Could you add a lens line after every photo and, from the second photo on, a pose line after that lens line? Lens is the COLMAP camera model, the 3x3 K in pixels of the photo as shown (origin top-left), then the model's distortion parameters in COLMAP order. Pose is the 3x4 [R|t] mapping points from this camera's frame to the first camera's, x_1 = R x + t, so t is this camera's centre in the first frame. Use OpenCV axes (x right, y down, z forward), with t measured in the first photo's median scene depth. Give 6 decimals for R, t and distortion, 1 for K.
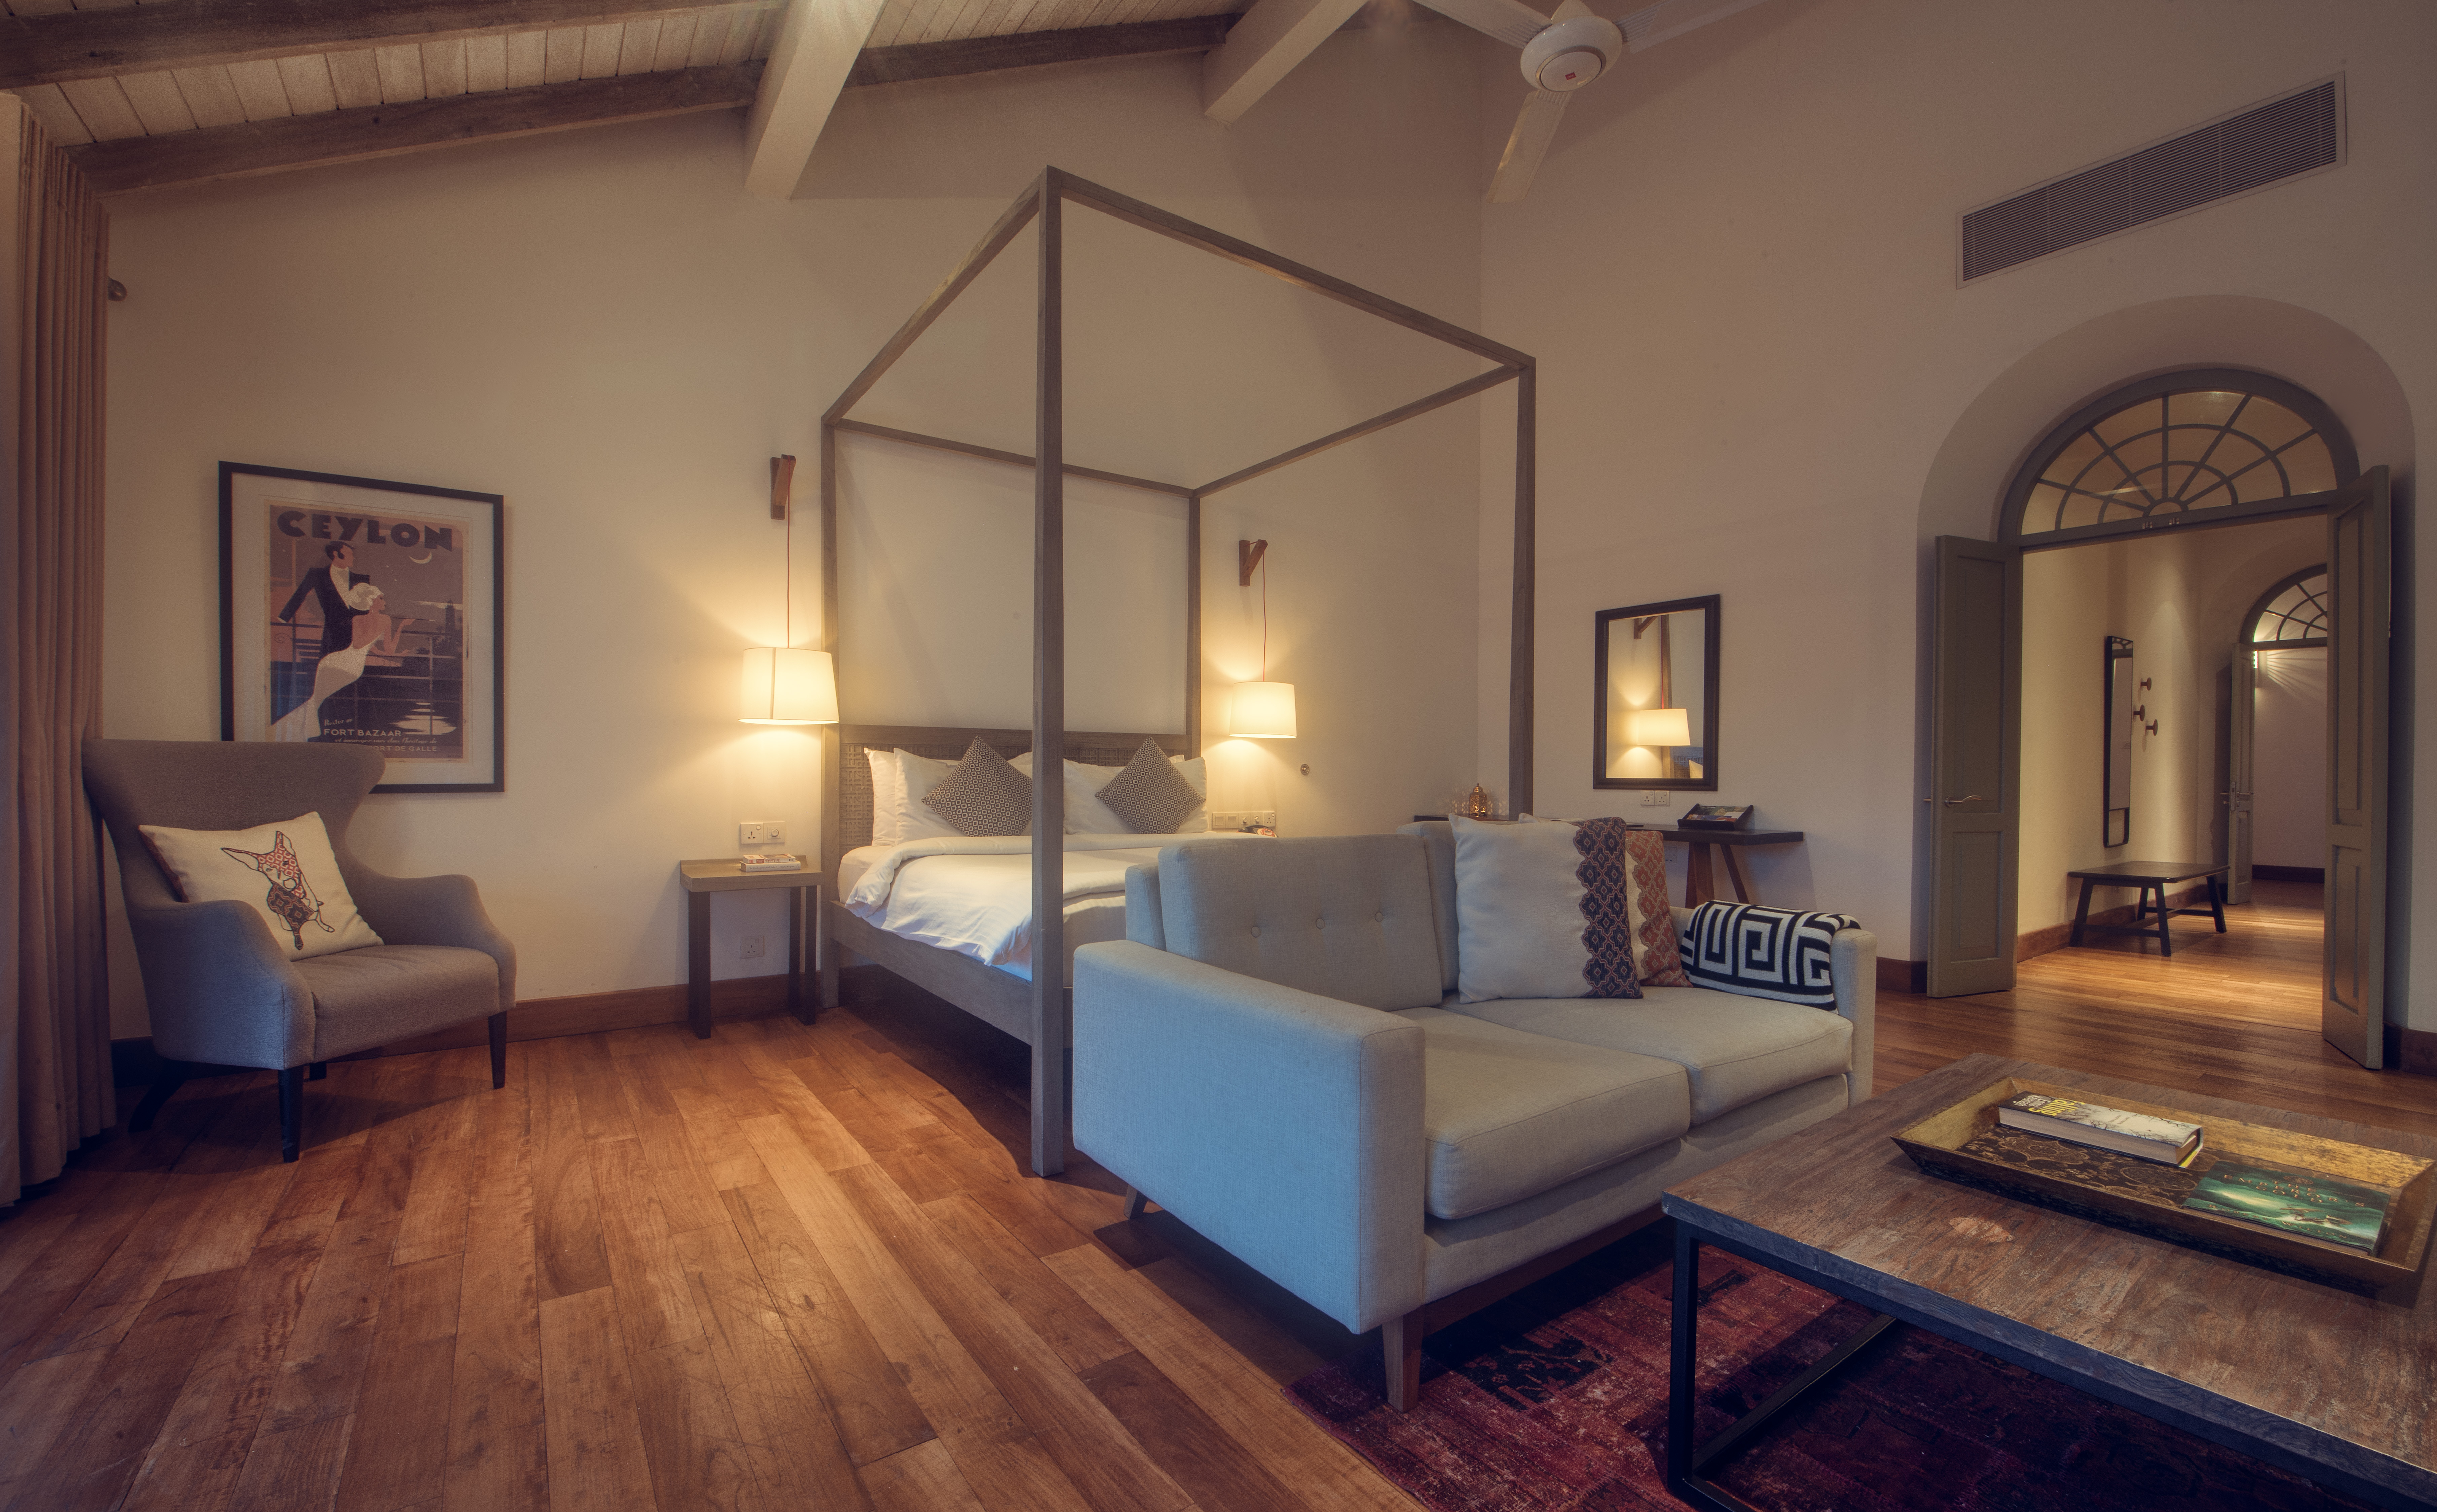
lens RADIAL K [[1001.7, 0, 1216.9], [0, 1001.7, 767.0], [0, 0, 1]] dist [-0.009271, -0.000083]
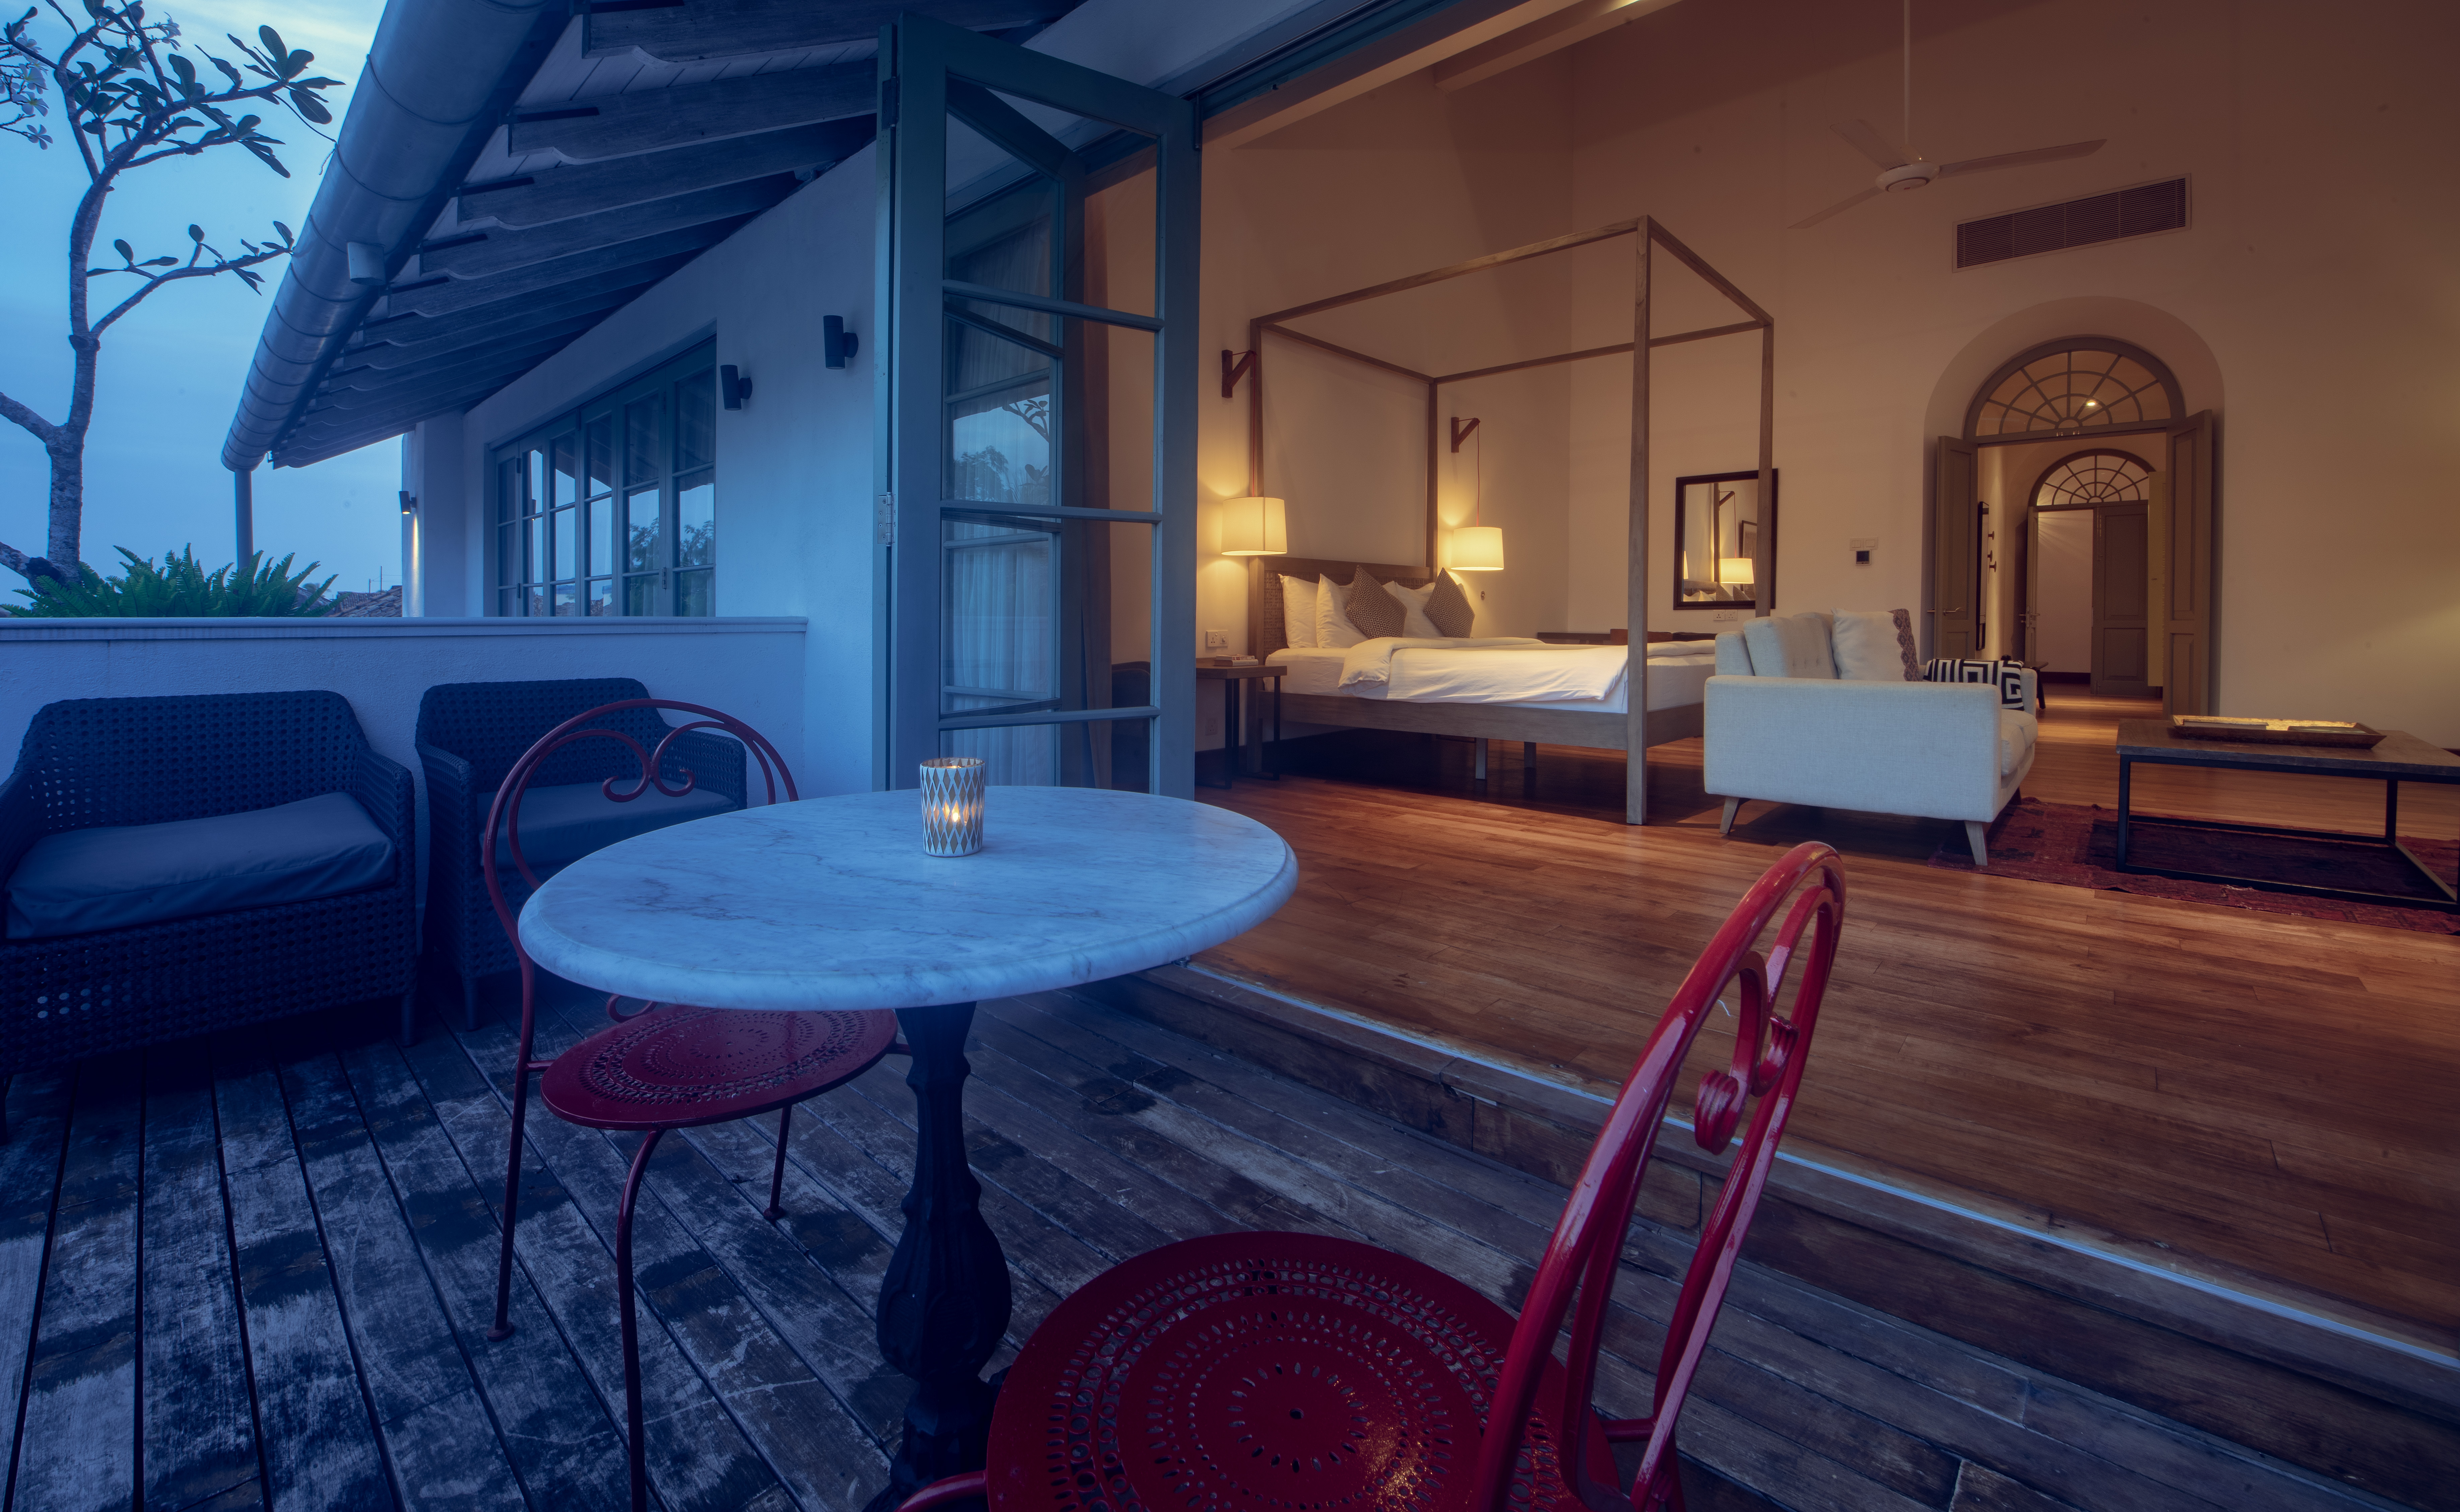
lens RADIAL K [[1030.2, 0, 1230.6], [0, 1030.2, 630.4], [0, 0, 1]] dist [-0.000938, -0.000138]
pose [[0.974069, -0.012105, 0.225925, -0.704835], [0.008558, 0.999824, 0.016675, 0.029723], [-0.226087, -0.014309, 0.974002, -0.292872]]
